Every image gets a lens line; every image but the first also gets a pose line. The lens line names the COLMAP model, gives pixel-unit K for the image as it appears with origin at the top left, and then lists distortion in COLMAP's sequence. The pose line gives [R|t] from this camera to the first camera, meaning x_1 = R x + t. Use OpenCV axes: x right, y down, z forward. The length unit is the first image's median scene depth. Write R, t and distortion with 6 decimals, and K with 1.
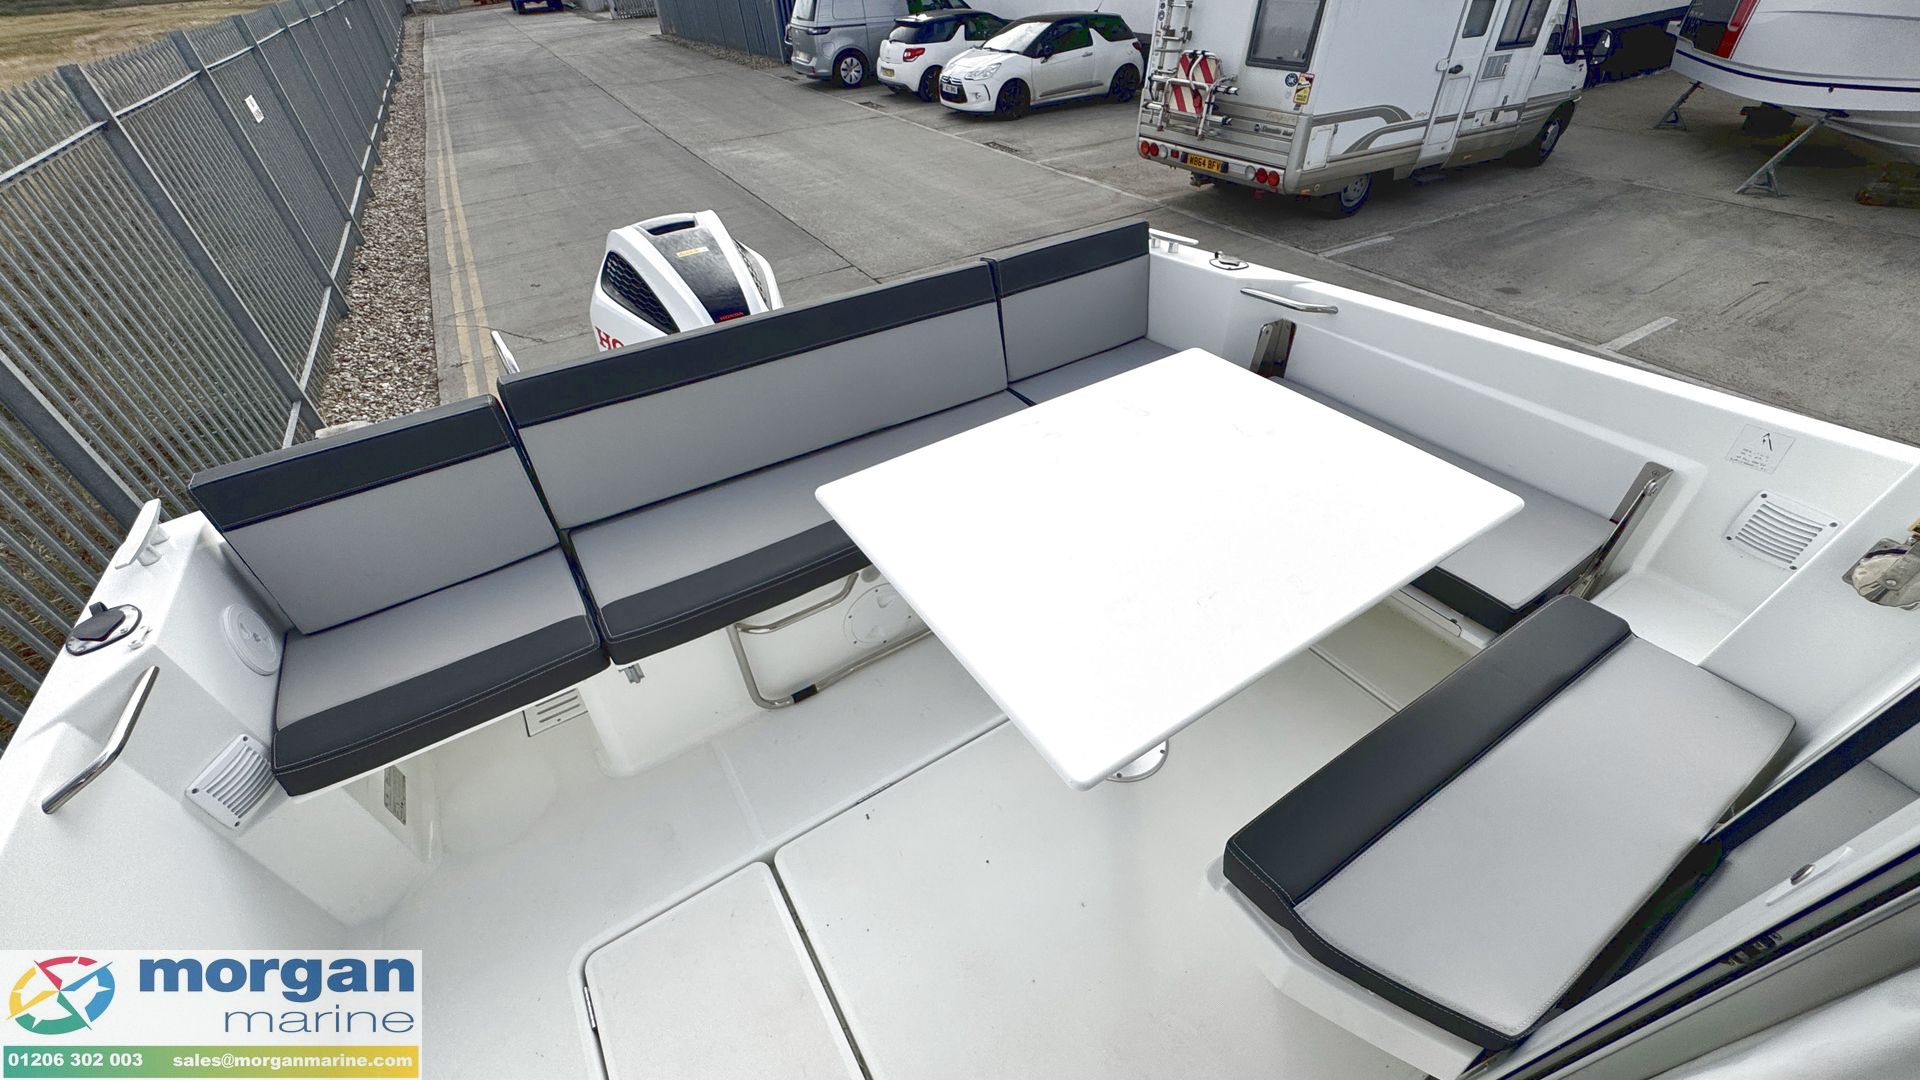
lens RADIAL K [[763.0, 0, 961.4], [0, 763.0, 540.3], [0, 0, 1]] dist [-0.001075, 0.000051]
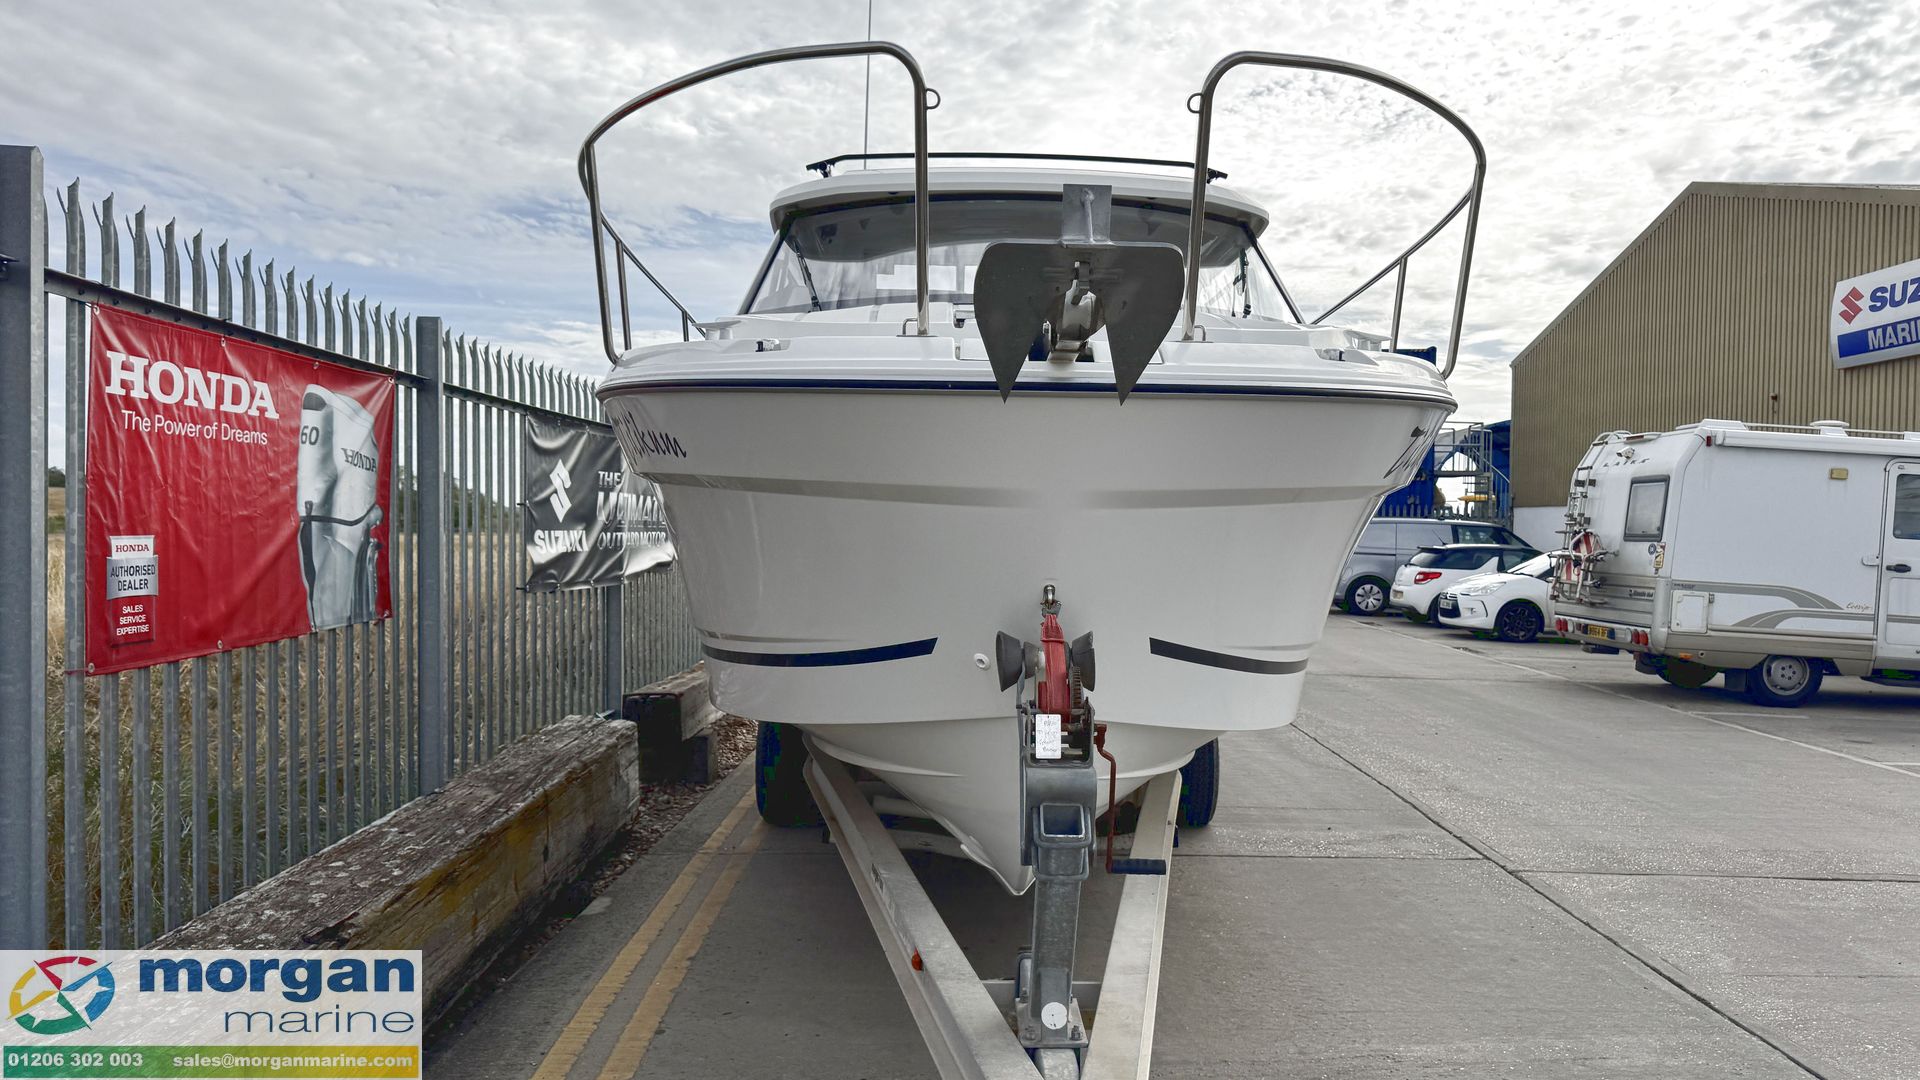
lens RADIAL K [[1382.7, 0, 955.7], [0, 1382.7, 541.6], [0, 0, 1]] dist [0.071388, -0.093504]
pose [[0.848690, 0.078434, -0.523043, 0.551844], [-0.383340, 0.772565, -0.506156, 0.596803], [0.364385, 0.630072, 0.685735, -0.533395]]
